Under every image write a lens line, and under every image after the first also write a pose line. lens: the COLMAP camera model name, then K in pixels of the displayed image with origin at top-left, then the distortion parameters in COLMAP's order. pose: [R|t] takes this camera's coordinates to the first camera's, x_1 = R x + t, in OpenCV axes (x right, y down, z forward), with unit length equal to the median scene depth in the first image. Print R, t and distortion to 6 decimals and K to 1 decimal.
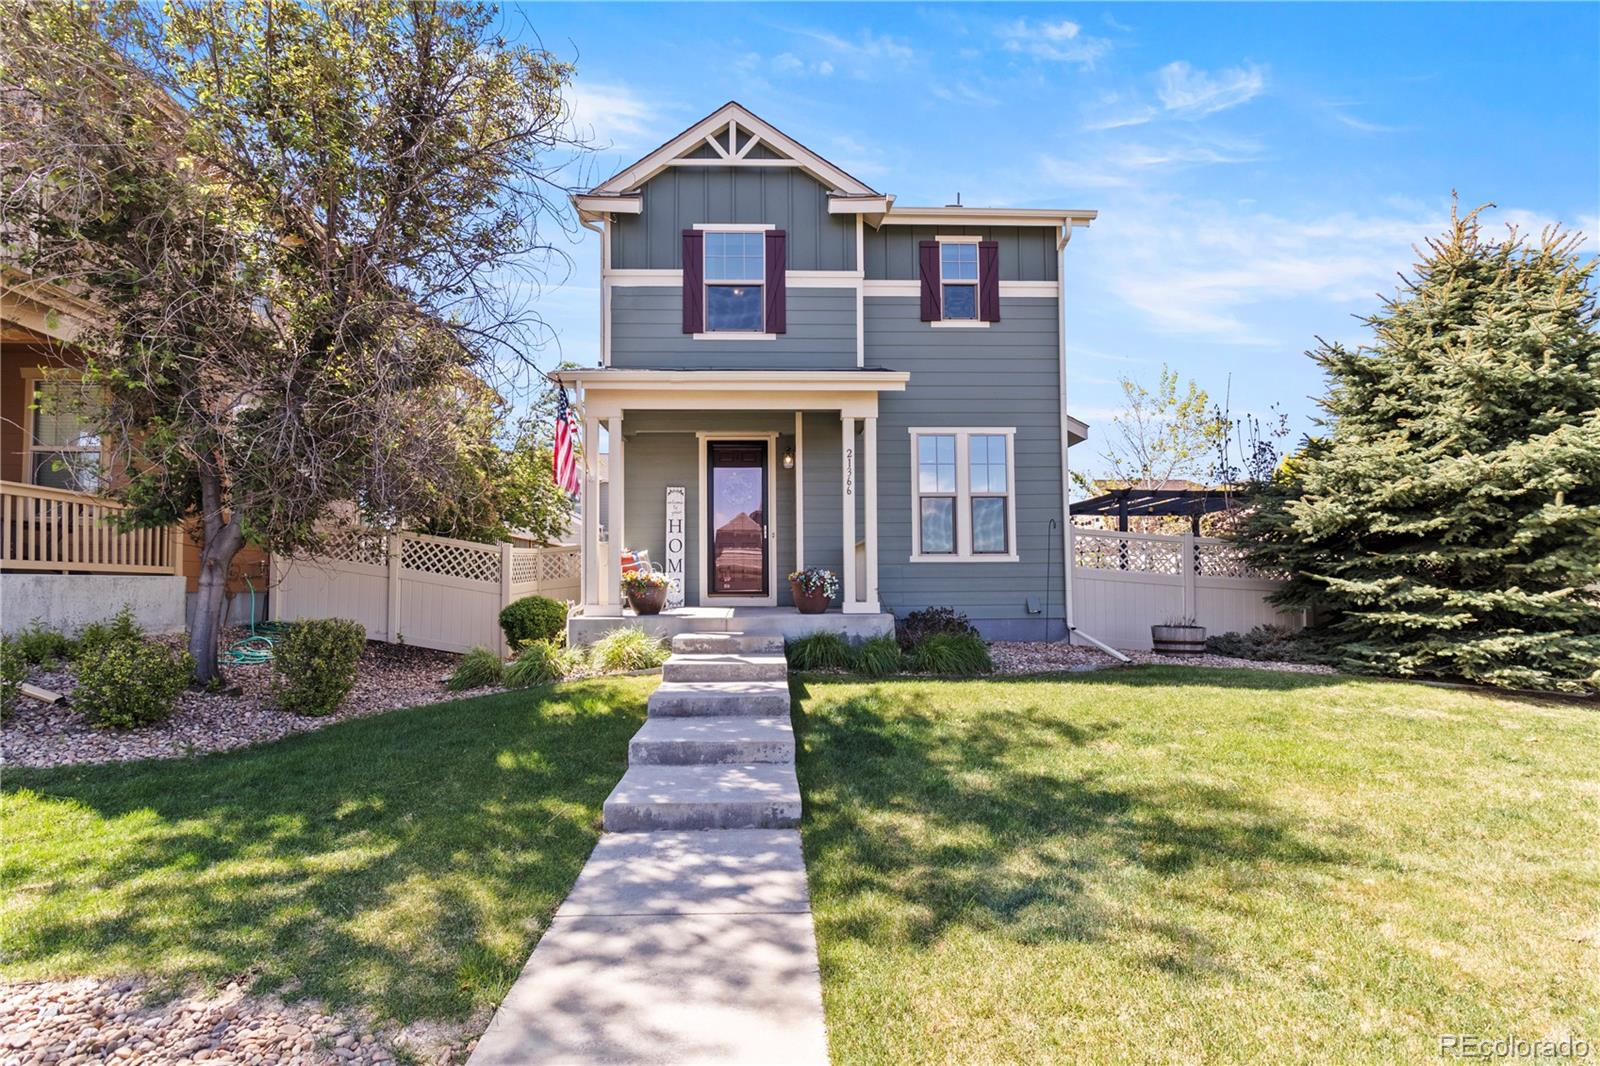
lens RADIAL K [[765.8, 0, 797.3], [0, 765.8, 538.3], [0, 0, 1]] dist [0.023138, -0.000183]
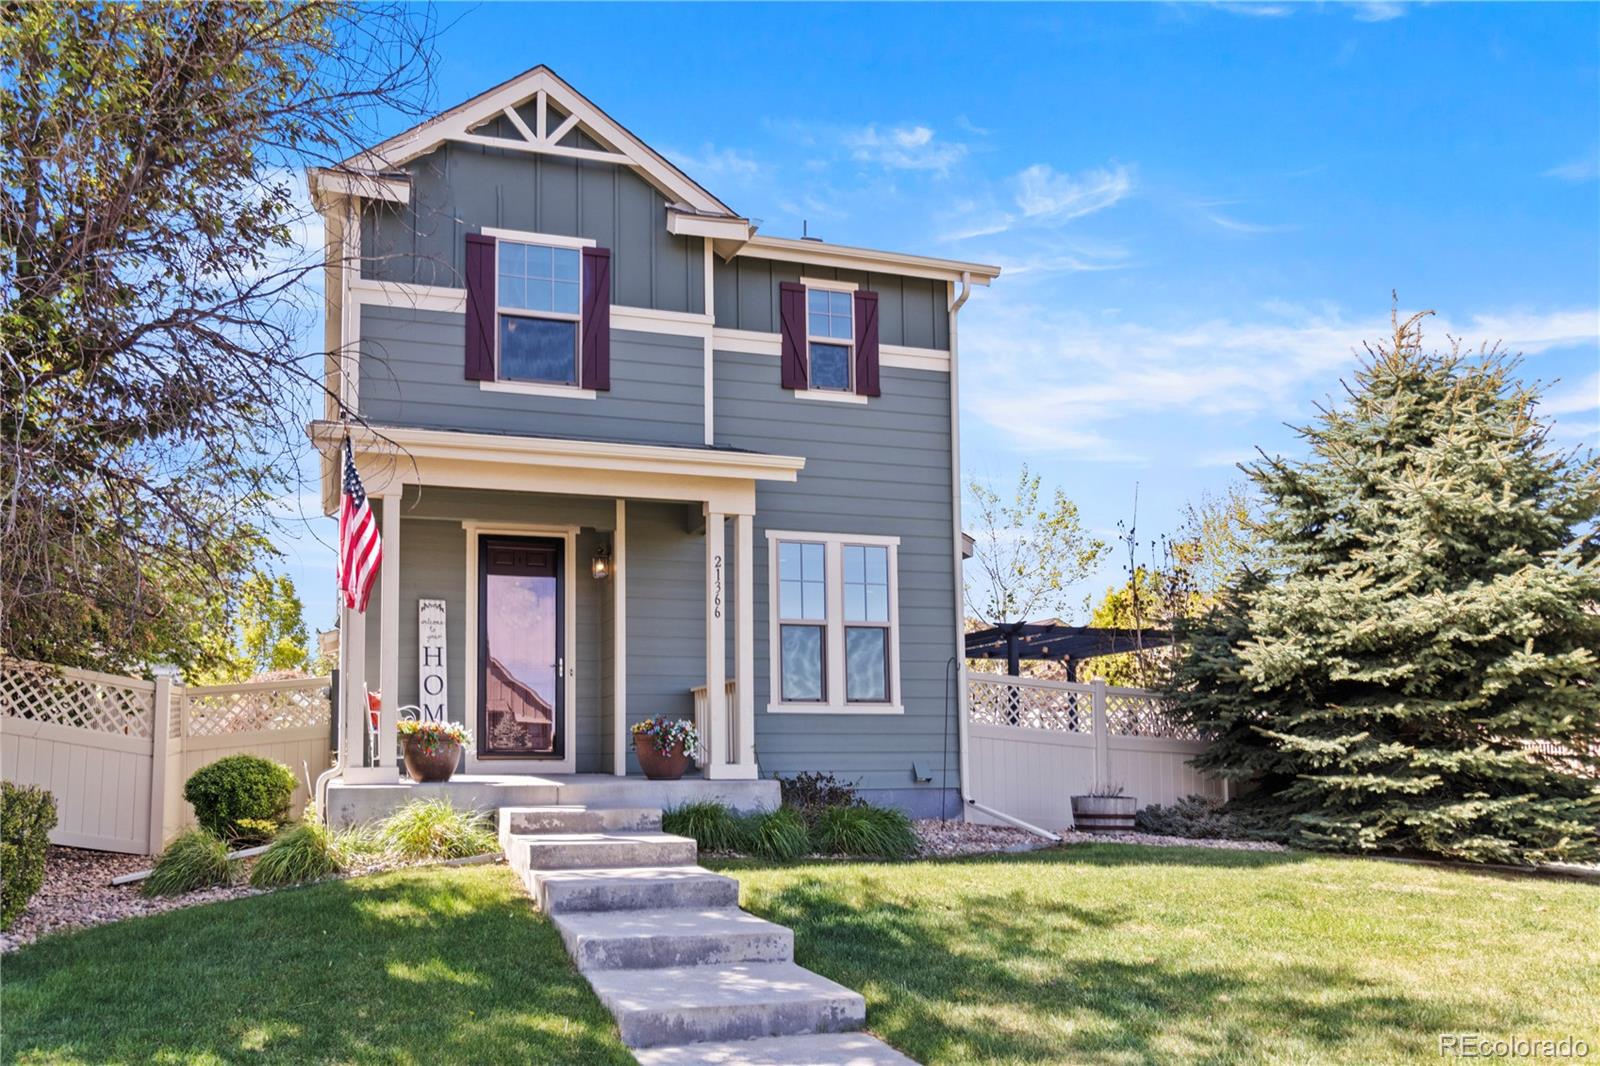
lens RADIAL K [[1147.7, 0, 677.1], [0, 1147.7, 646.6], [0, 0, 1]] dist [0.027743, 0.007072]
pose [[0.972306, 0.025431, 0.232322, -0.221655], [-0.016803, 0.999096, -0.039044, 0.014197], [-0.233105, 0.034059, 0.971855, -0.059176]]
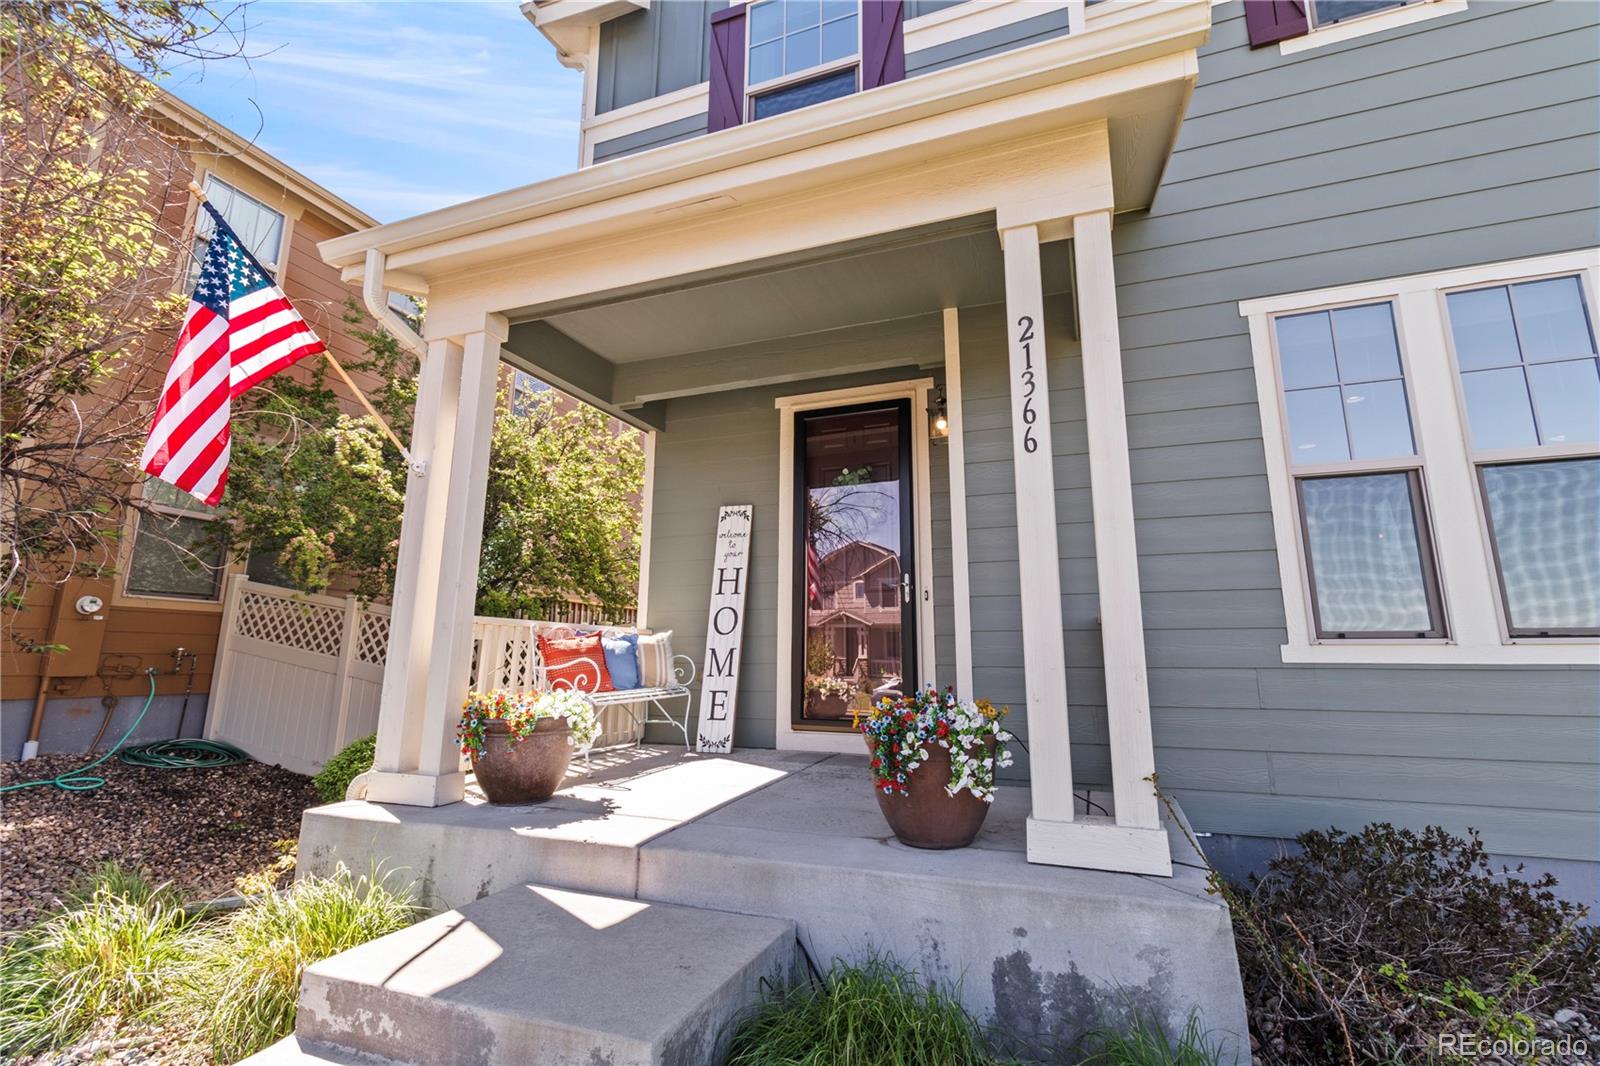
lens RADIAL K [[751.3, 0, 808.4], [0, 751.3, 496.1], [0, 0, 1]] dist [0.001267, -0.000127]
pose [[0.916469, -0.073234, -0.393346, 0.101445], [0.012660, 0.987922, -0.154435, 0.006743], [0.399905, 0.136555, 0.906327, 0.678091]]
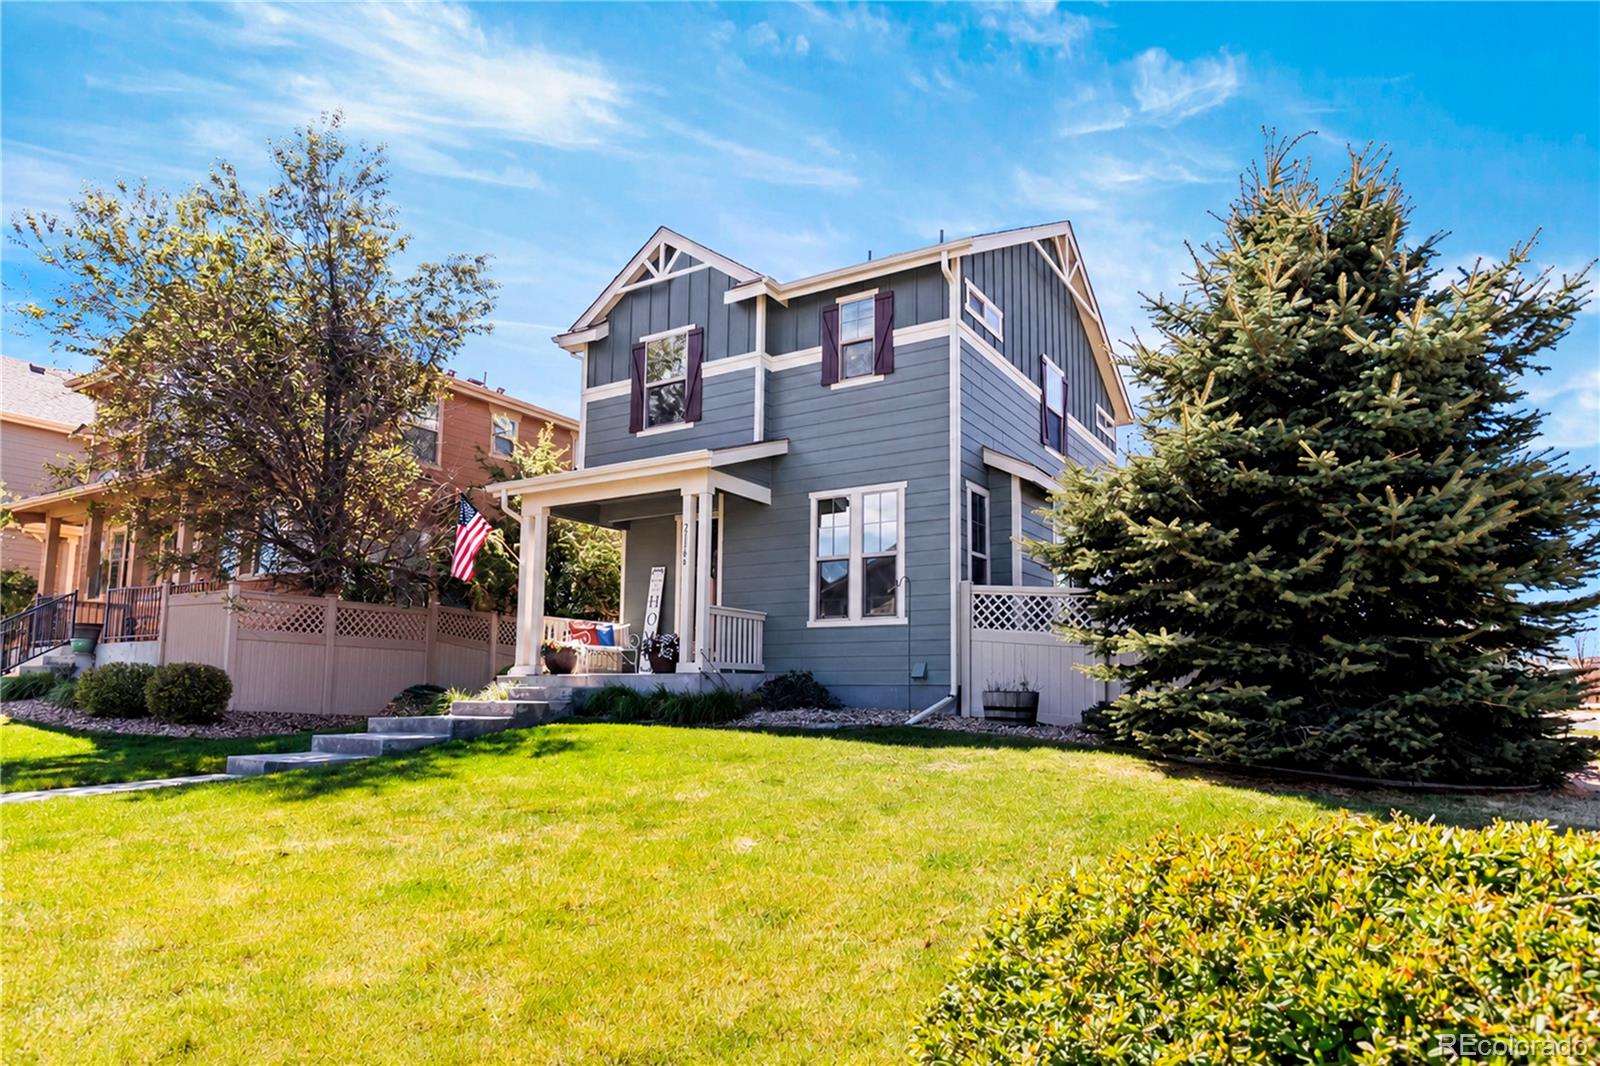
lens RADIAL K [[952.3, 0, 824.6], [0, 952.3, 589.3], [0, 0, 1]] dist [-0.000873, -0.000157]
pose [[0.834071, -0.048826, -0.549492, 0.966973], [0.023865, 0.998337, -0.052483, 0.053412], [0.551140, 0.030661, 0.833849, -0.025192]]
